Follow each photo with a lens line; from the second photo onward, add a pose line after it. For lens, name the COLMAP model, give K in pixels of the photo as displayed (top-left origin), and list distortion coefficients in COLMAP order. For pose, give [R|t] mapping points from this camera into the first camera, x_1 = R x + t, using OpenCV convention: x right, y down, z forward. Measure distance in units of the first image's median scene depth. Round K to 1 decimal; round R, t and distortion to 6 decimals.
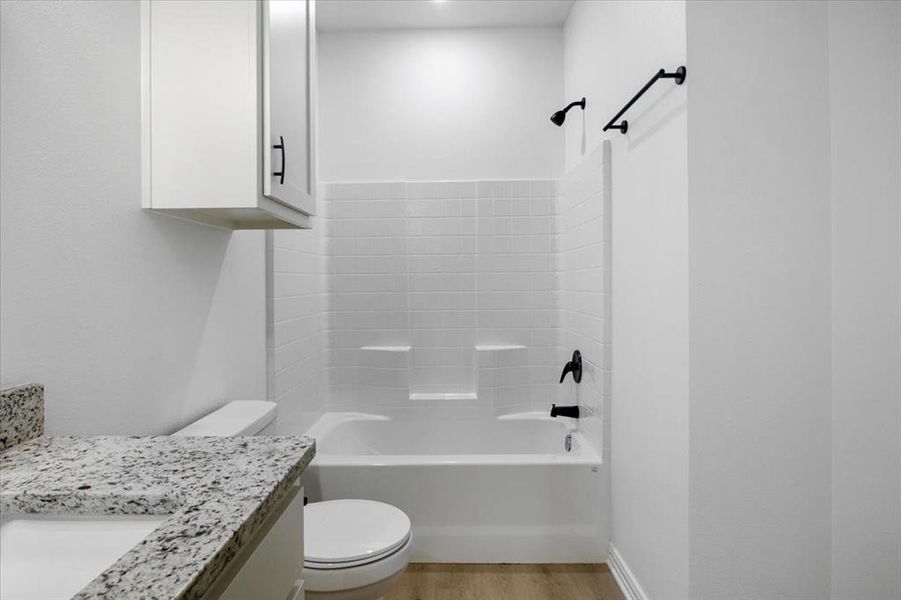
lens RADIAL K [[474.0, 0, 450.9], [0, 474.0, 282.4], [0, 0, 1]] dist [0.001057, 0.000213]
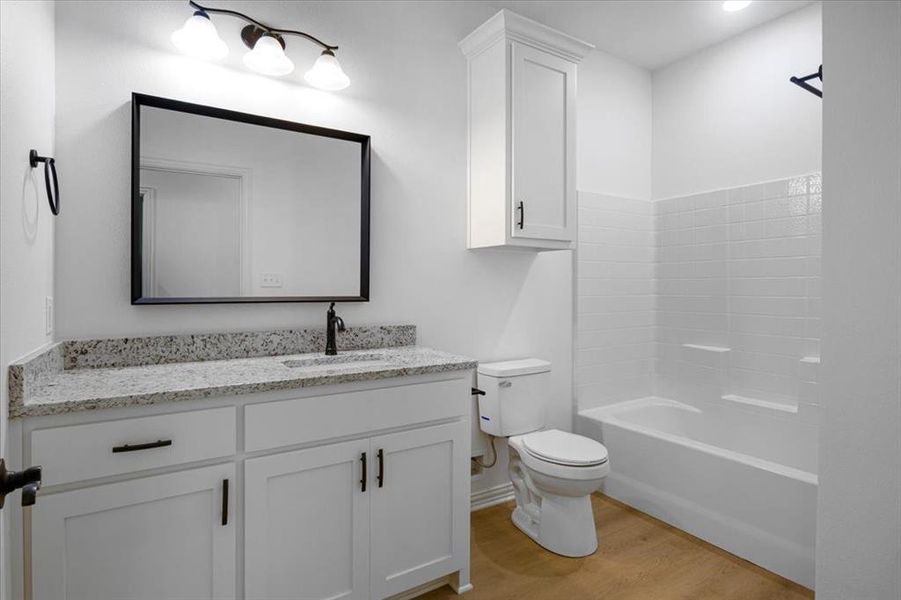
lens RADIAL K [[469.1, 0, 442.0], [0, 469.1, 294.1], [0, 0, 1]] dist [-0.002932, 0.000003]
pose [[0.525737, 0.032146, -0.850040, 0.746404], [-0.008710, 0.999437, 0.032409, -0.019197], [0.850603, -0.009634, 0.525721, -0.113116]]
